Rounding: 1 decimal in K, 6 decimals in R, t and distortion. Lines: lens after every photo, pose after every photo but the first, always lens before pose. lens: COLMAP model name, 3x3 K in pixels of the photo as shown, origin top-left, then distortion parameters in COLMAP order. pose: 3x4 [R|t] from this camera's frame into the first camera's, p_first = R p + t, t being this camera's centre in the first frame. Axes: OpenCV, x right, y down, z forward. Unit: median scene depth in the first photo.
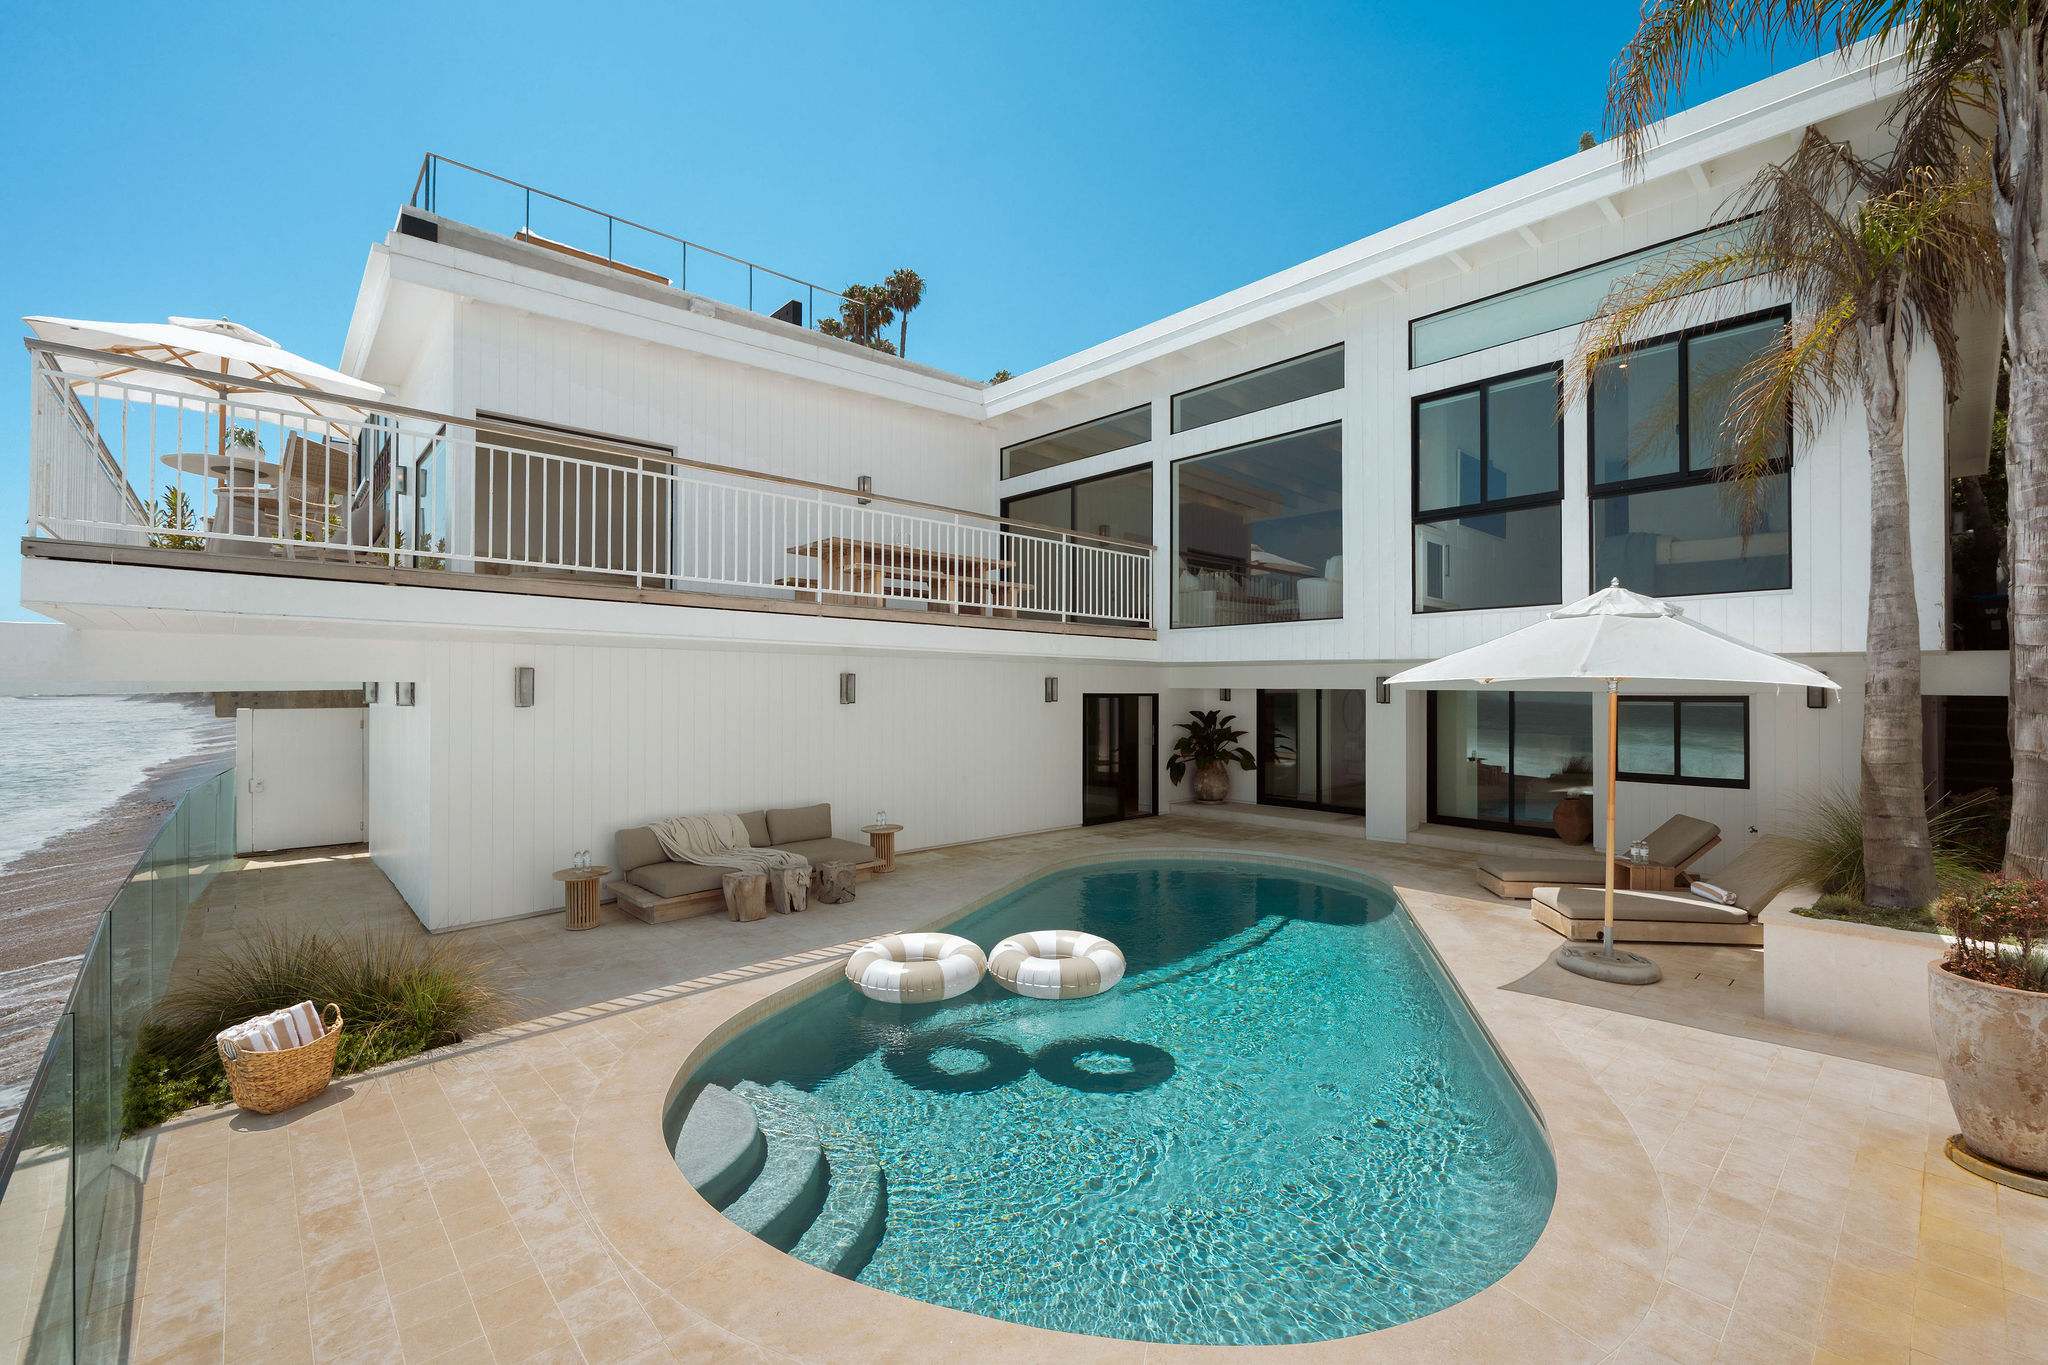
lens RADIAL K [[865.5, 0, 1024.0], [0, 865.5, 682.5], [0, 0, 1]] dist [-0.002438, -0.000437]
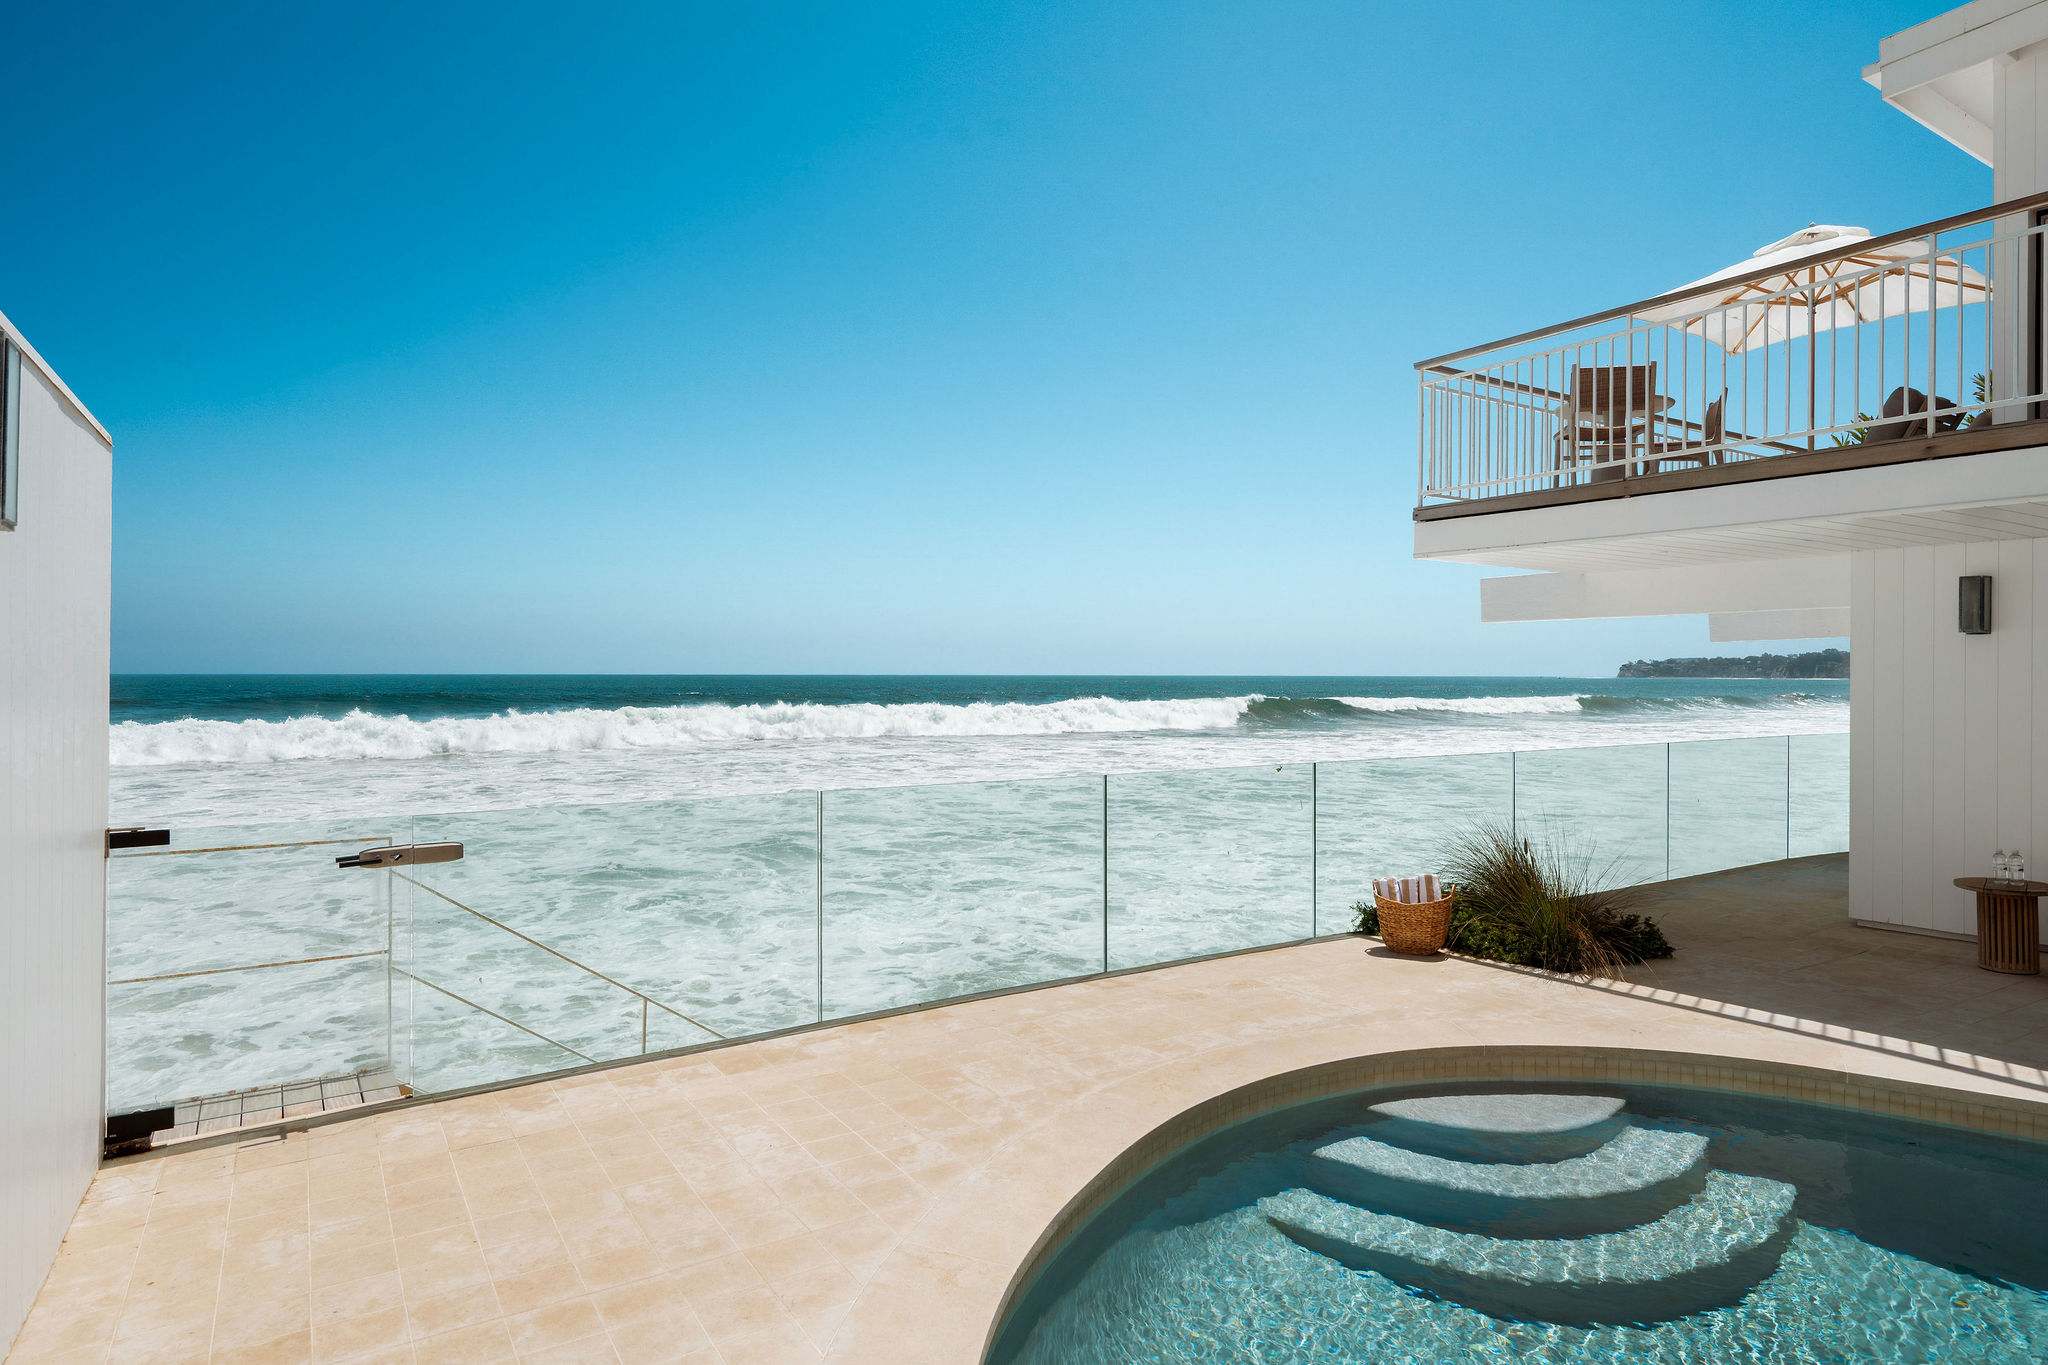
lens RADIAL K [[1117.0, 0, 1024.0], [0, 1117.0, 682.5], [0, 0, 1]] dist [-0.002381, -0.000734]
pose [[-0.168261, 0.007248, -0.985716, 0.761338], [0.006872, 0.999957, 0.006180, 0.101362], [0.985719, -0.005734, -0.168303, 0.733407]]
